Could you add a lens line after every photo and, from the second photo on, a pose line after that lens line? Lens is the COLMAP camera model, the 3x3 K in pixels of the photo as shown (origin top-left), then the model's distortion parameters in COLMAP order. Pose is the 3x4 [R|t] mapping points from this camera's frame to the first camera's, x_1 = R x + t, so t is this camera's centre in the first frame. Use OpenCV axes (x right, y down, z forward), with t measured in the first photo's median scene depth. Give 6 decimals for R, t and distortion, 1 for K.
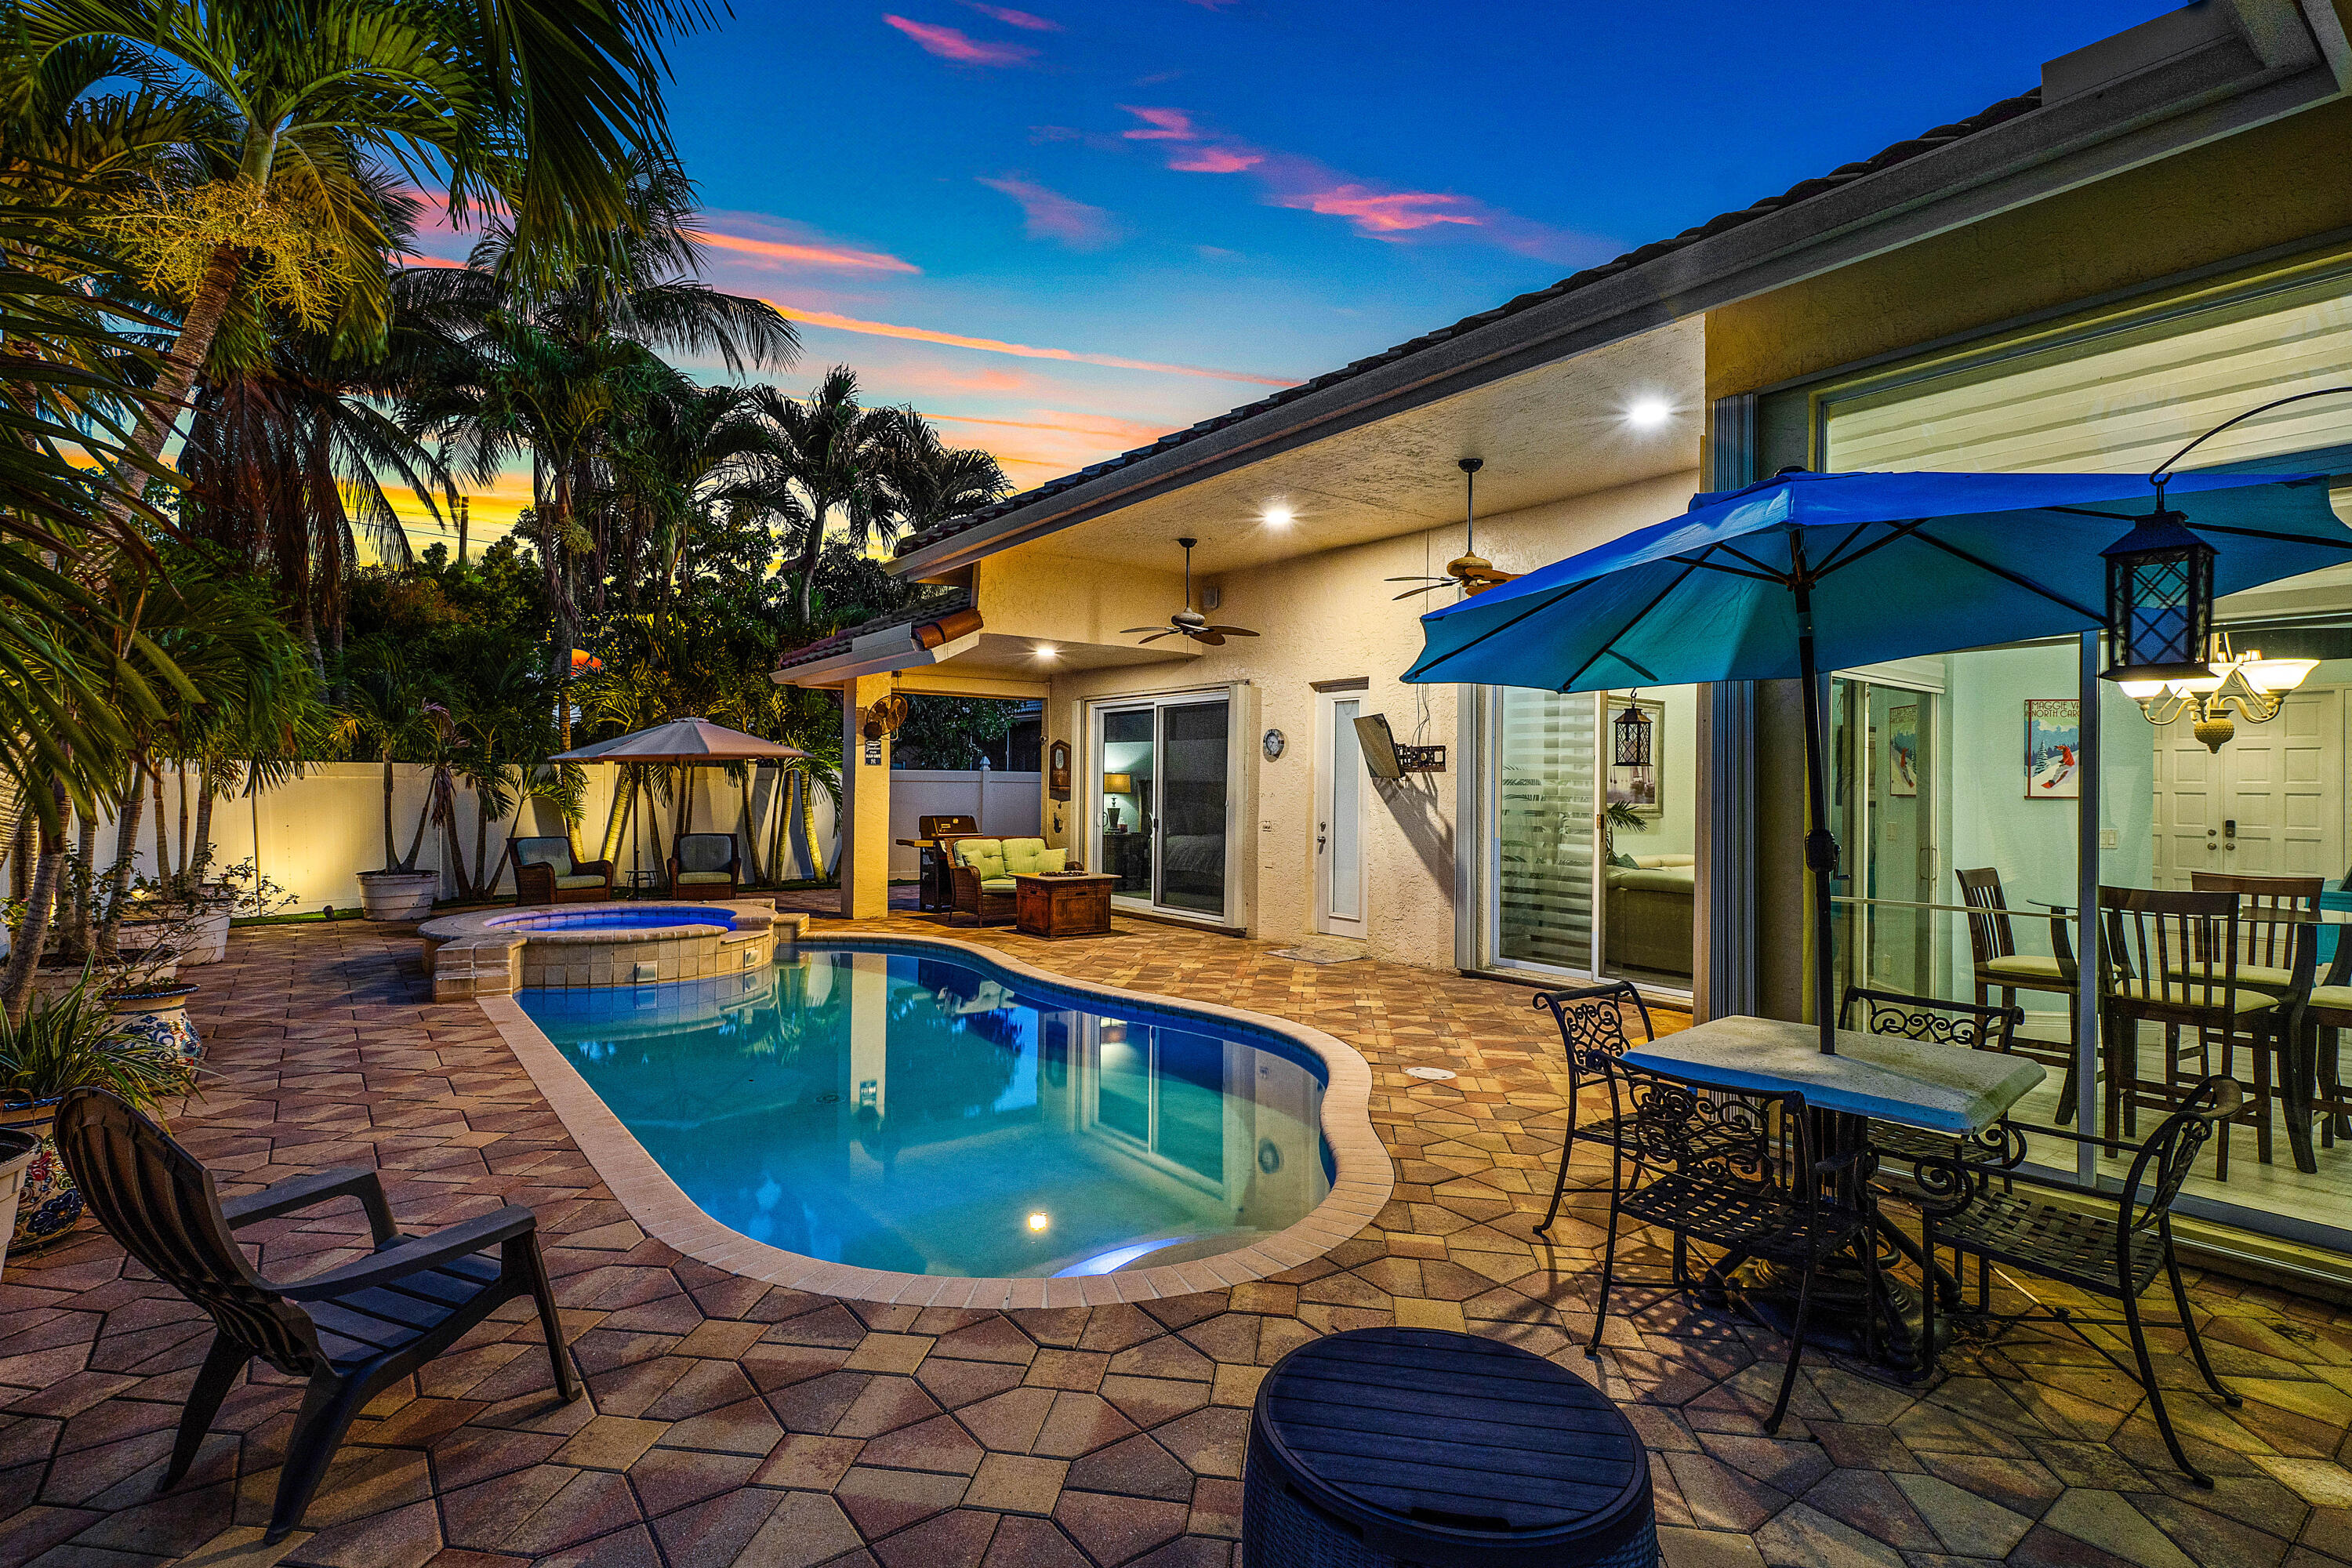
lens RADIAL K [[1141.8, 0, 1170.9], [0, 1141.8, 780.5], [0, 0, 1]] dist [0.002085, -0.000305]
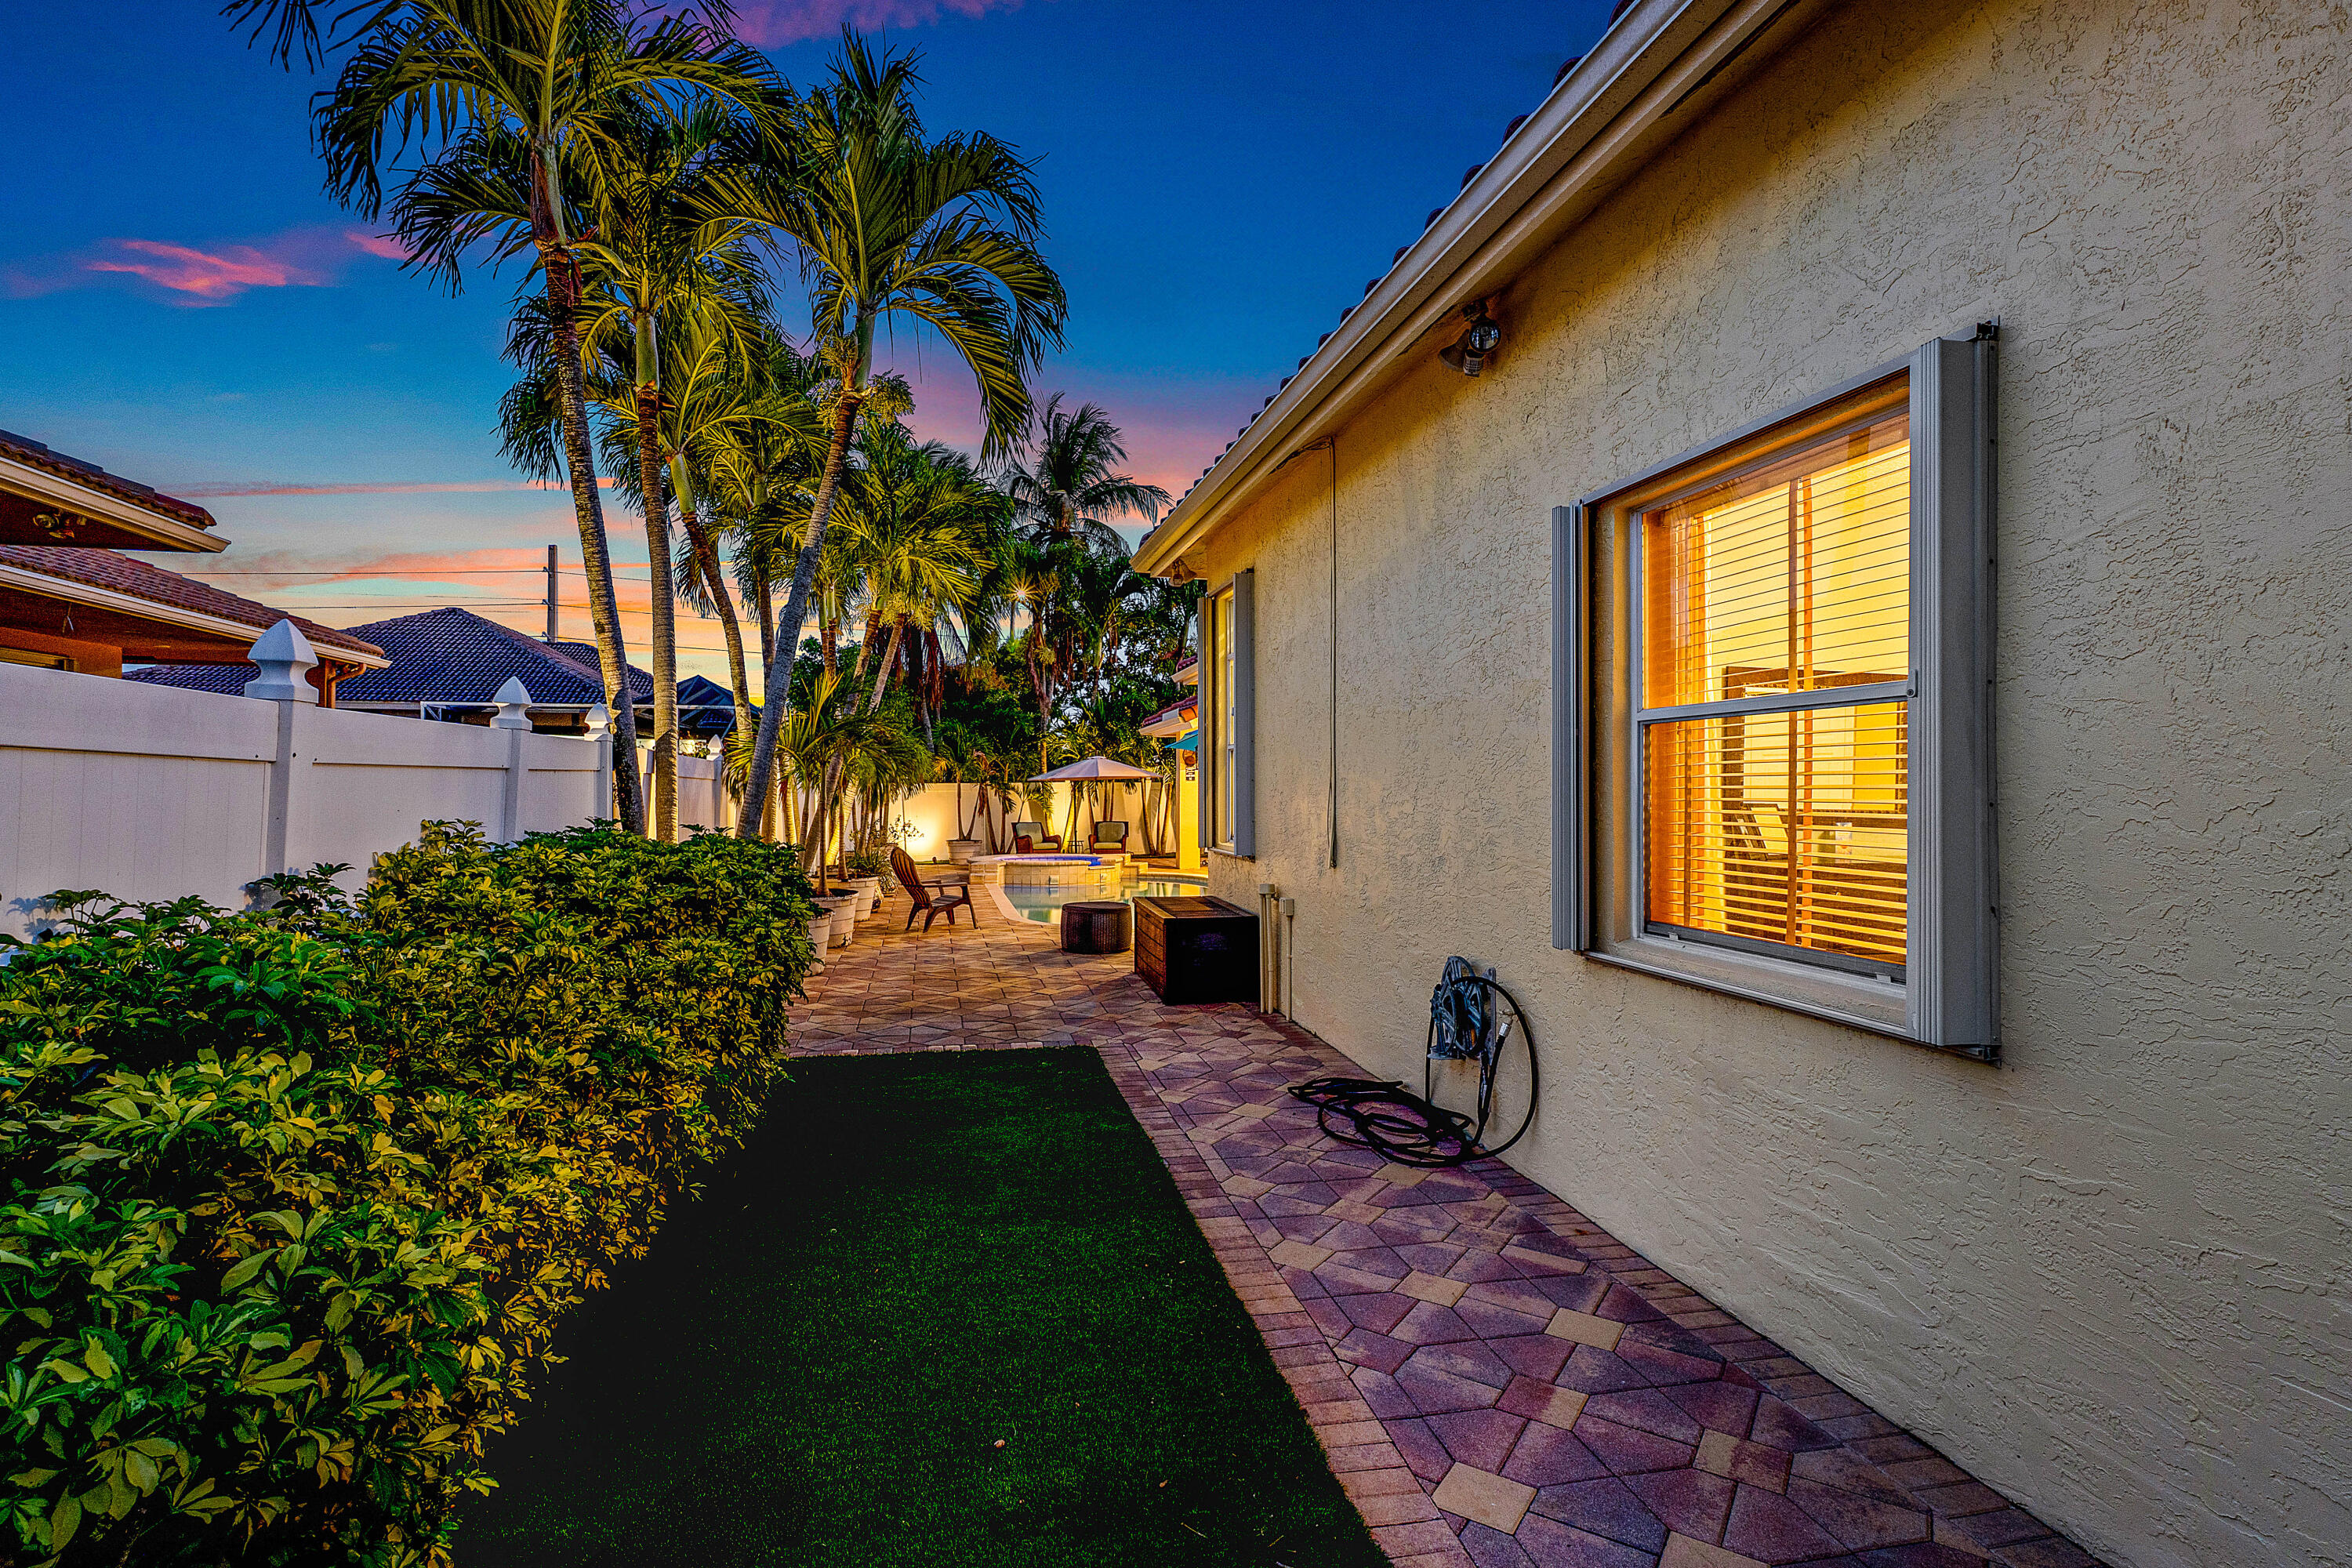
lens RADIAL K [[1141.8, 0, 1168.1], [0, 1141.8, 788.0], [0, 0, 1]] dist [0.002085, -0.000305]
pose [[0.907092, -0.011310, -0.420779, 0.387258], [0.012969, 0.999915, 0.001081, -0.004462], [0.420732, -0.006438, 0.907162, -0.521173]]
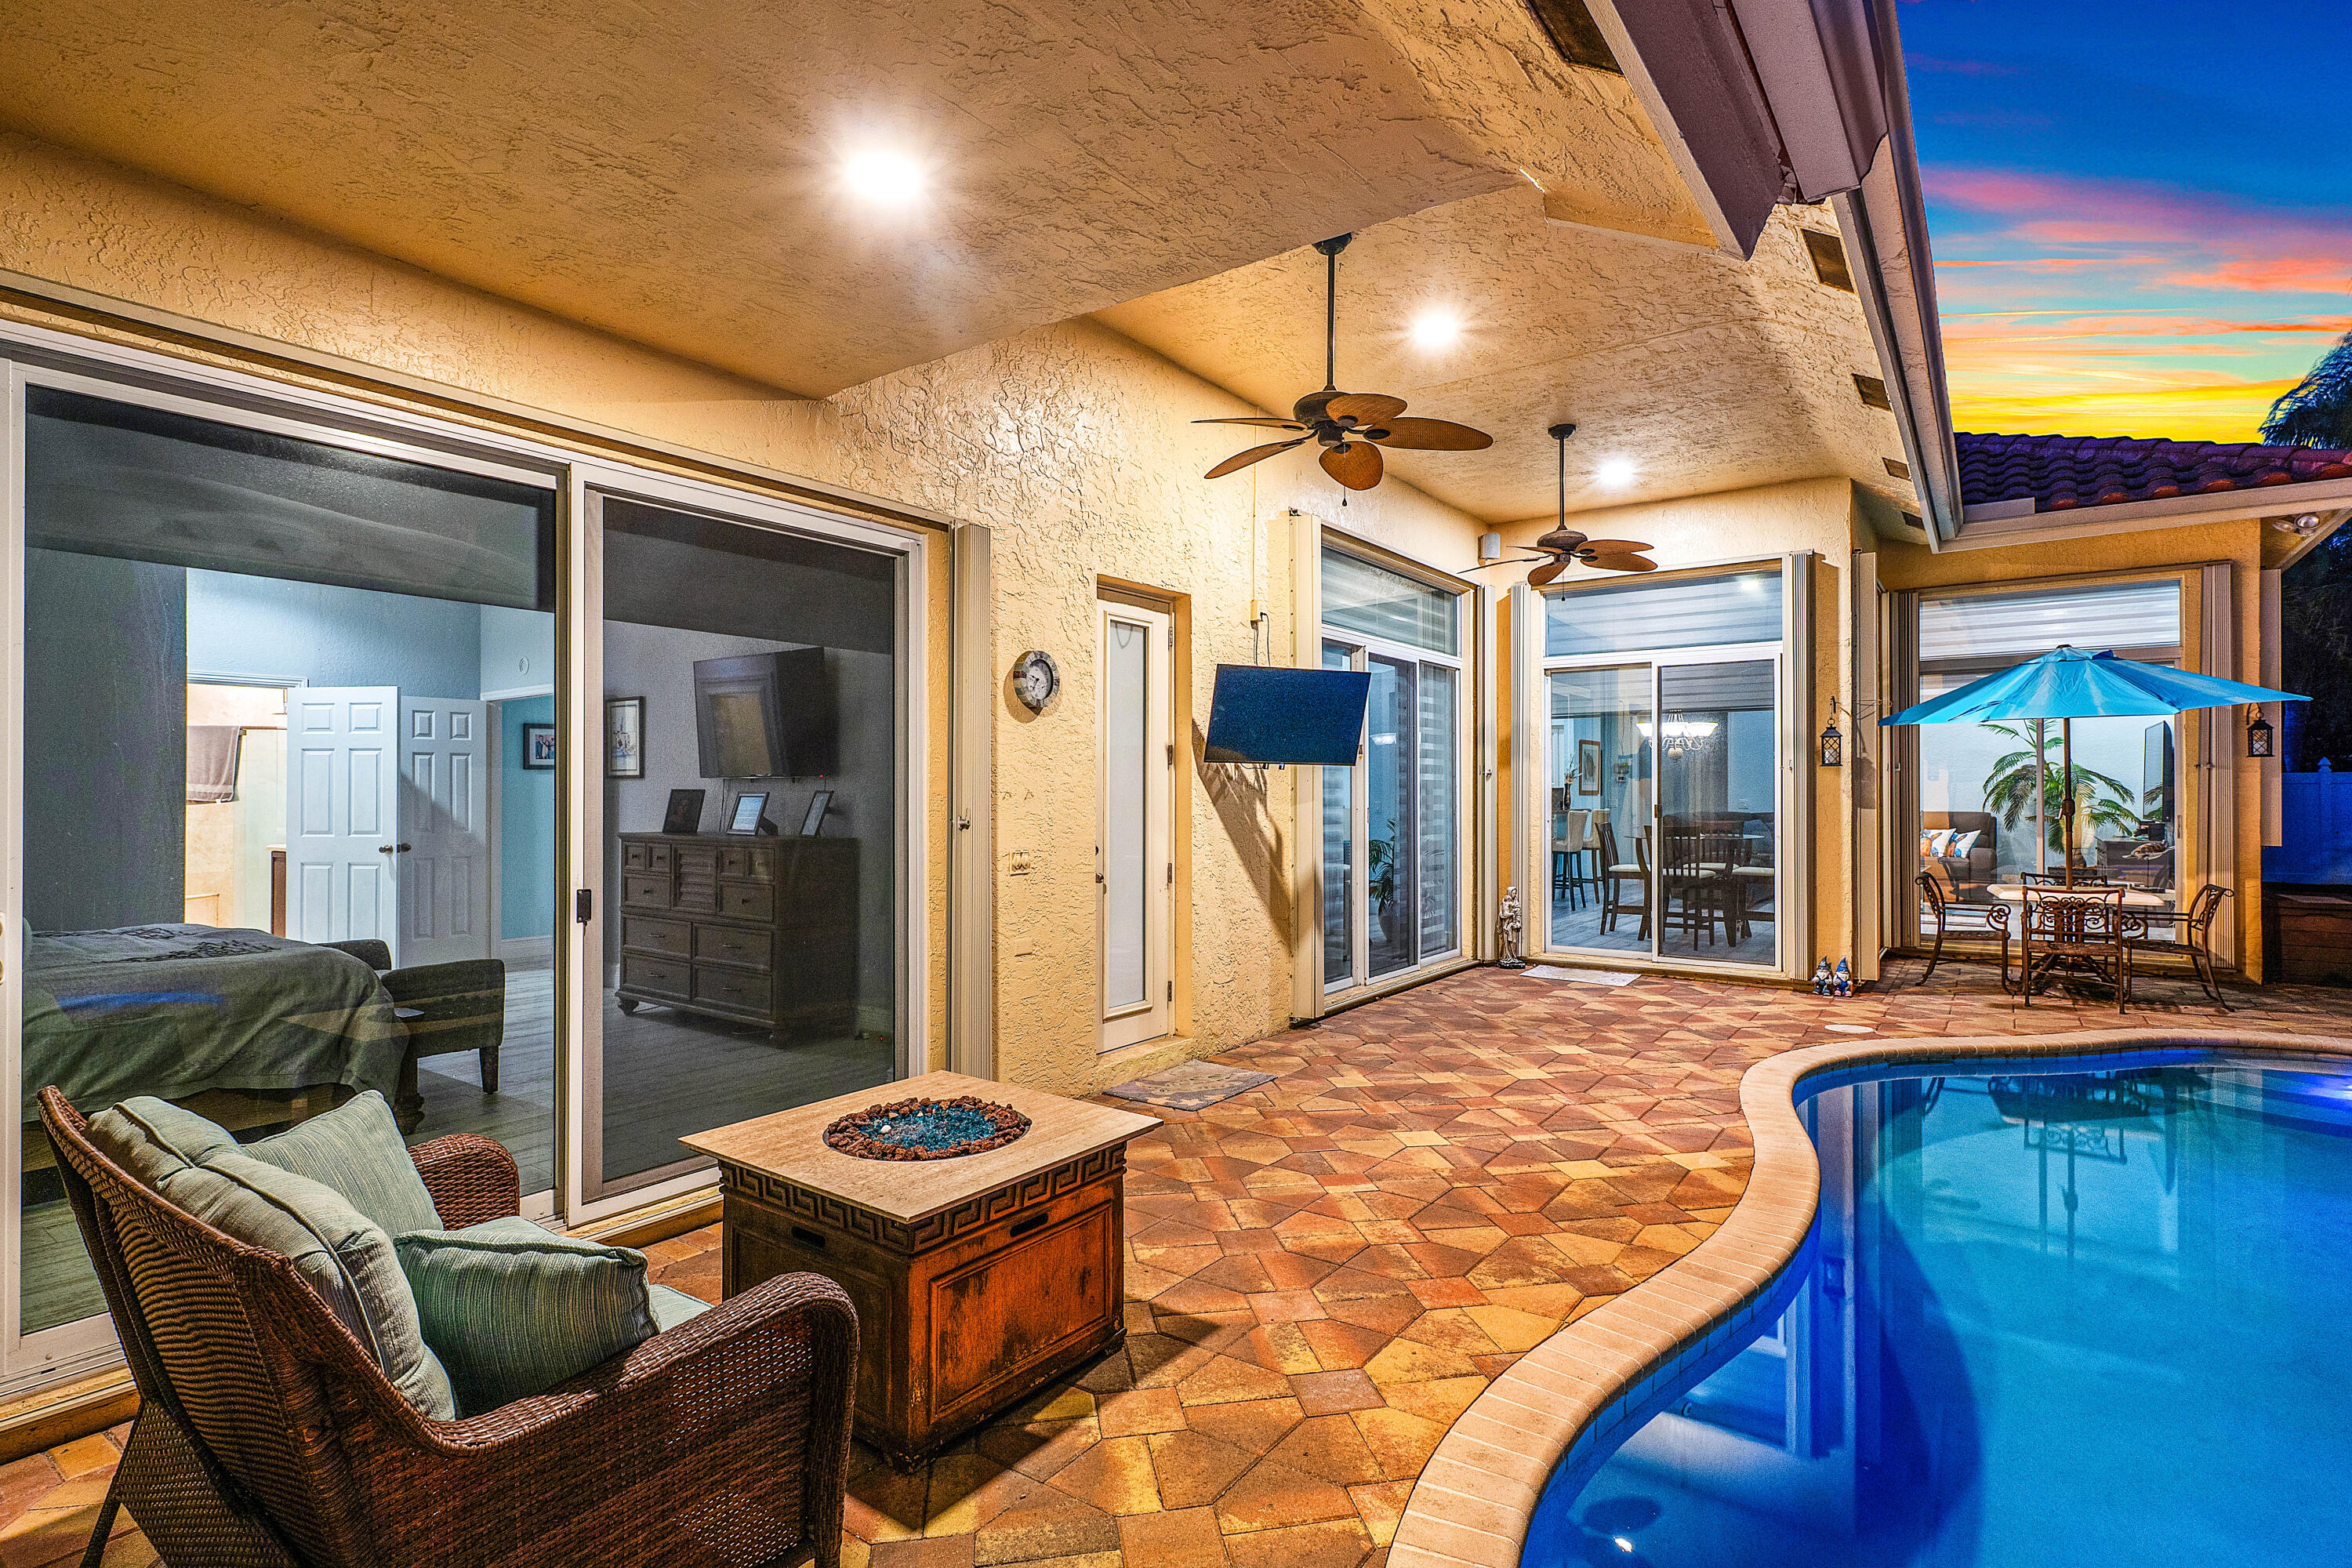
lens RADIAL K [[1141.8, 0, 1172.5], [0, 1141.8, 792.3], [0, 0, 1]] dist [0.002085, -0.000305]
pose [[-0.271599, -0.011875, 0.962337, -0.689113], [-0.012937, 0.999879, 0.008687, 0.014056], [-0.962324, -0.010090, -0.271720, 1.989253]]
